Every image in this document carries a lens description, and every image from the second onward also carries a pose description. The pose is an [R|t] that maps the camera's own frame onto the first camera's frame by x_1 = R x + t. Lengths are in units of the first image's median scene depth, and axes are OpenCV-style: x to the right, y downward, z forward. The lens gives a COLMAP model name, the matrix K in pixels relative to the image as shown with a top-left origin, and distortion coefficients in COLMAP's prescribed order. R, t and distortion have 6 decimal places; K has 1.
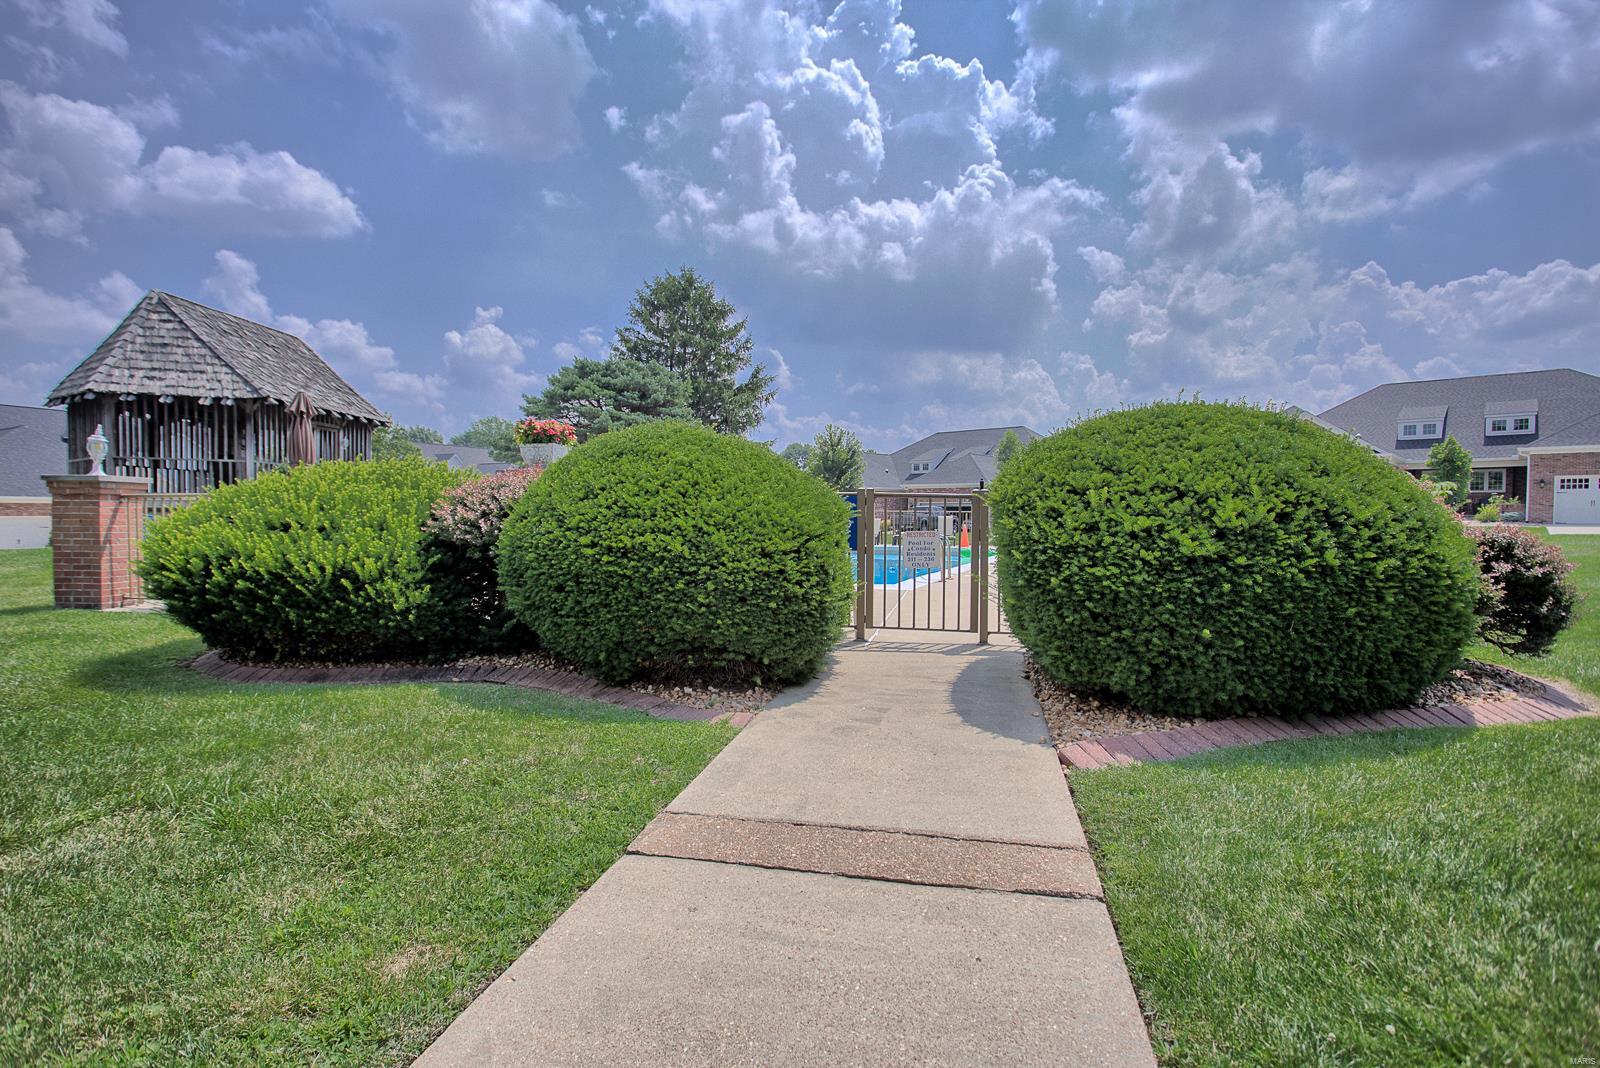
lens RADIAL K [[791.9, 0, 787.8], [0, 791.9, 531.7], [0, 0, 1]] dist [-0.017664, -0.000308]
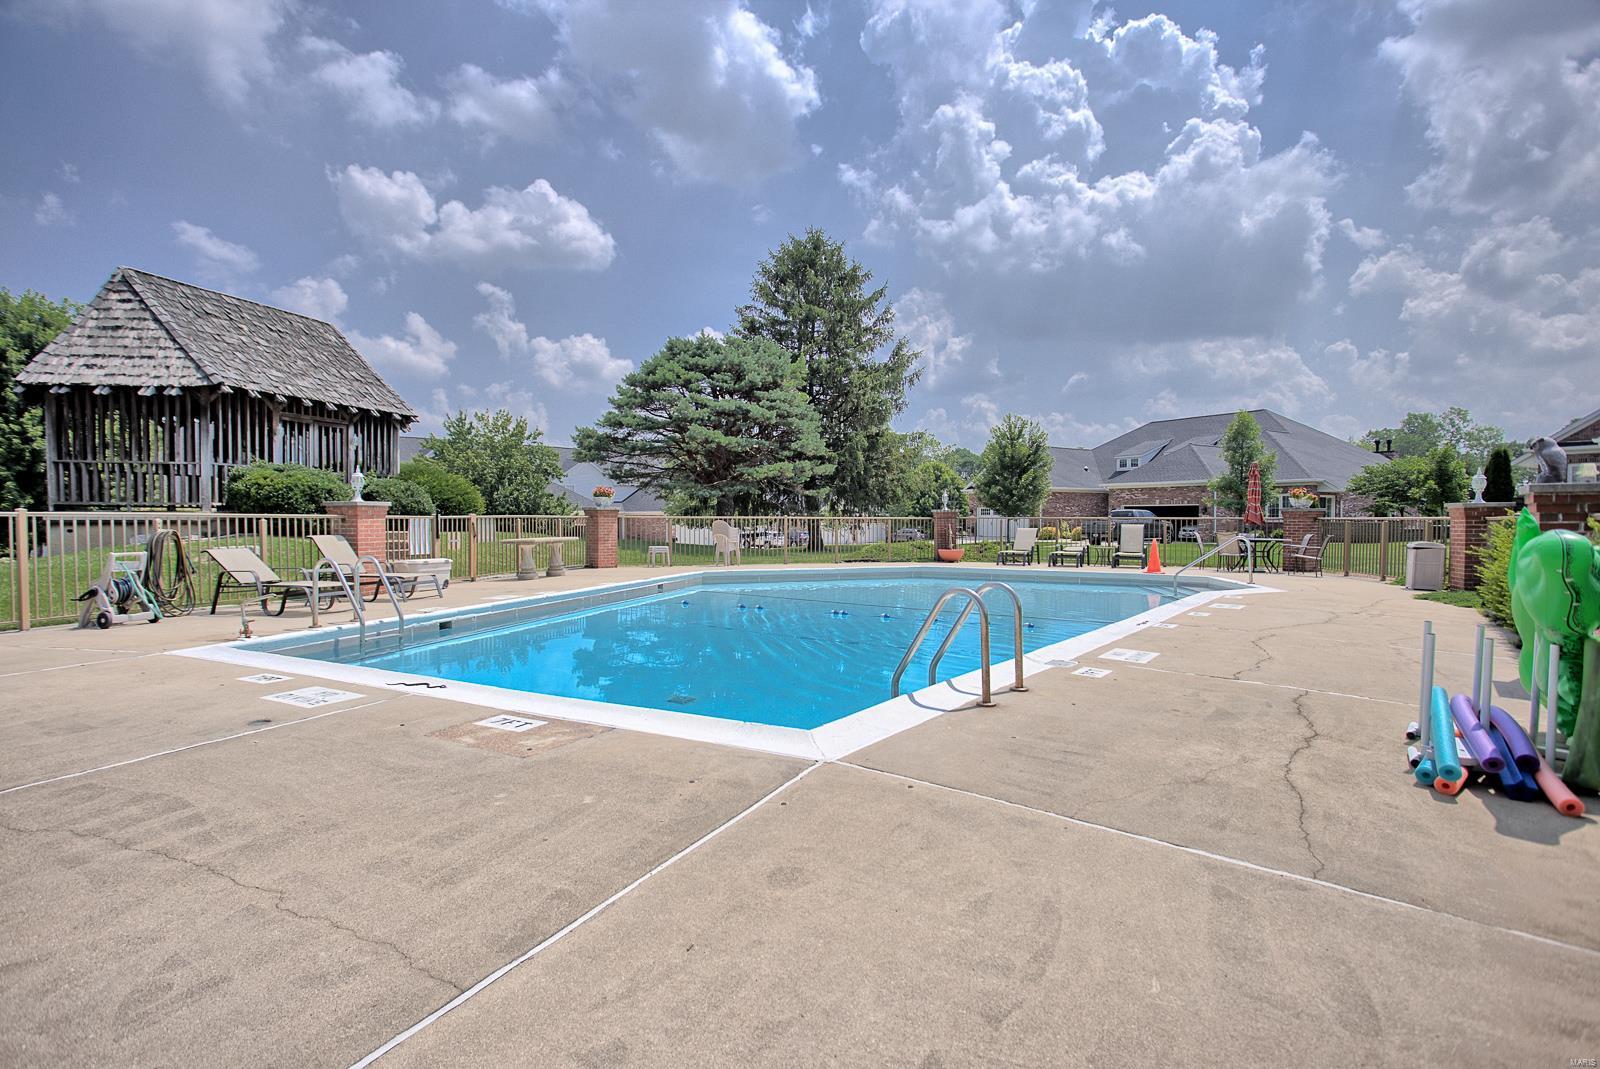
lens RADIAL K [[791.9, 0, 787.8], [0, 791.9, 532.2], [0, 0, 1]] dist [-0.017664, -0.000308]
pose [[0.965786, 0.004011, -0.259310, 0.116651], [-0.004921, 0.999984, -0.002860, -0.015898], [0.259295, 0.004038, 0.965790, 0.333783]]
